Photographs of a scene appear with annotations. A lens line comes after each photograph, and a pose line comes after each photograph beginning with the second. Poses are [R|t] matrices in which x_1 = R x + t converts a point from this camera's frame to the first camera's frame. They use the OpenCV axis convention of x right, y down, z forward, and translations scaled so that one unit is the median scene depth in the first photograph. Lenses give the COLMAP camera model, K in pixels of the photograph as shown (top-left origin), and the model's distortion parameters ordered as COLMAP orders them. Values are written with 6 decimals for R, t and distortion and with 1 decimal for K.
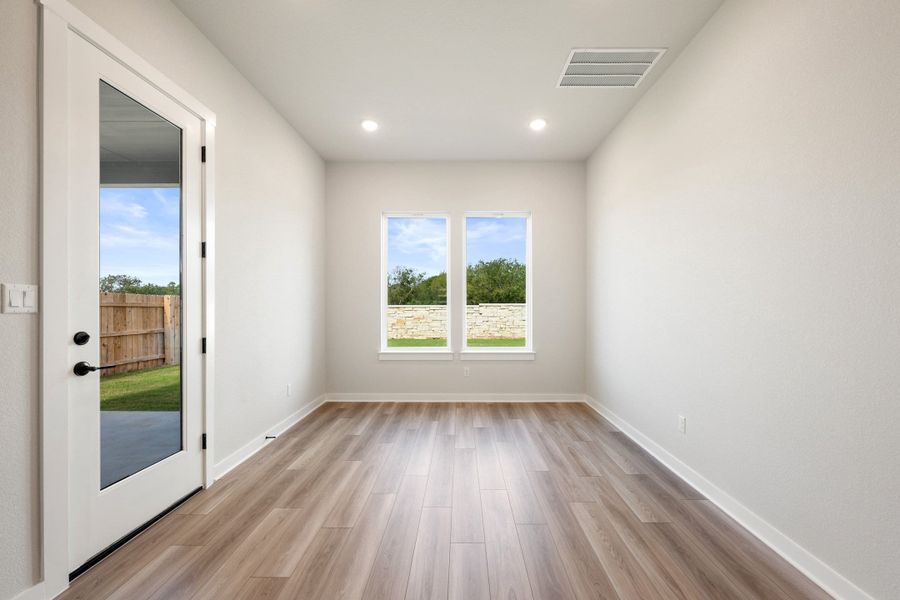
lens RADIAL K [[359.4, 0, 448.5], [0, 359.4, 307.0], [0, 0, 1]] dist [-0.003021, 0.000895]
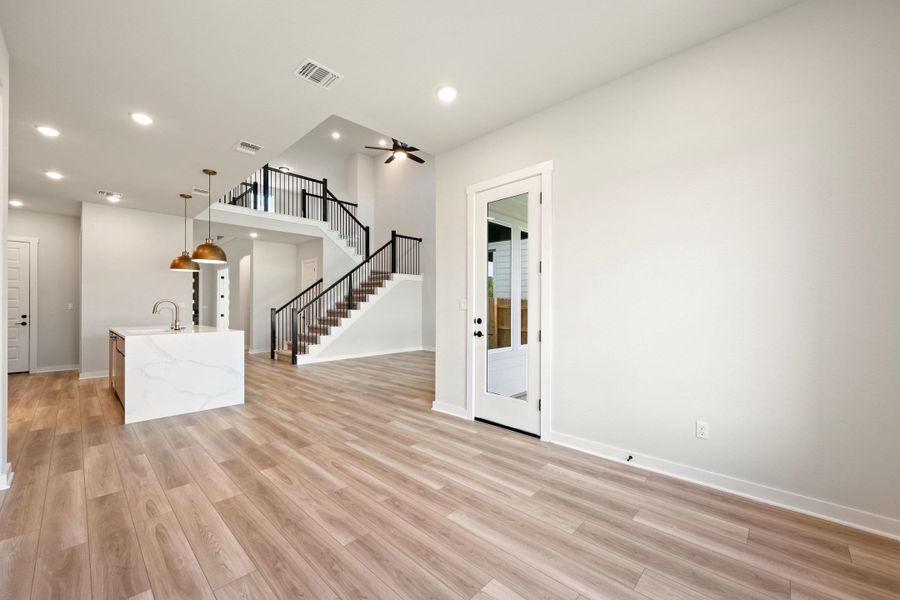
lens RADIAL K [[359.4, 0, 460.9], [0, 359.4, 303.2], [0, 0, 1]] dist [-0.003021, 0.000895]
pose [[-0.652051, -0.004444, -0.758162, 0.589737], [-0.000770, 0.999986, -0.005200, -0.012071], [0.758175, -0.002807, -0.652046, 1.713604]]
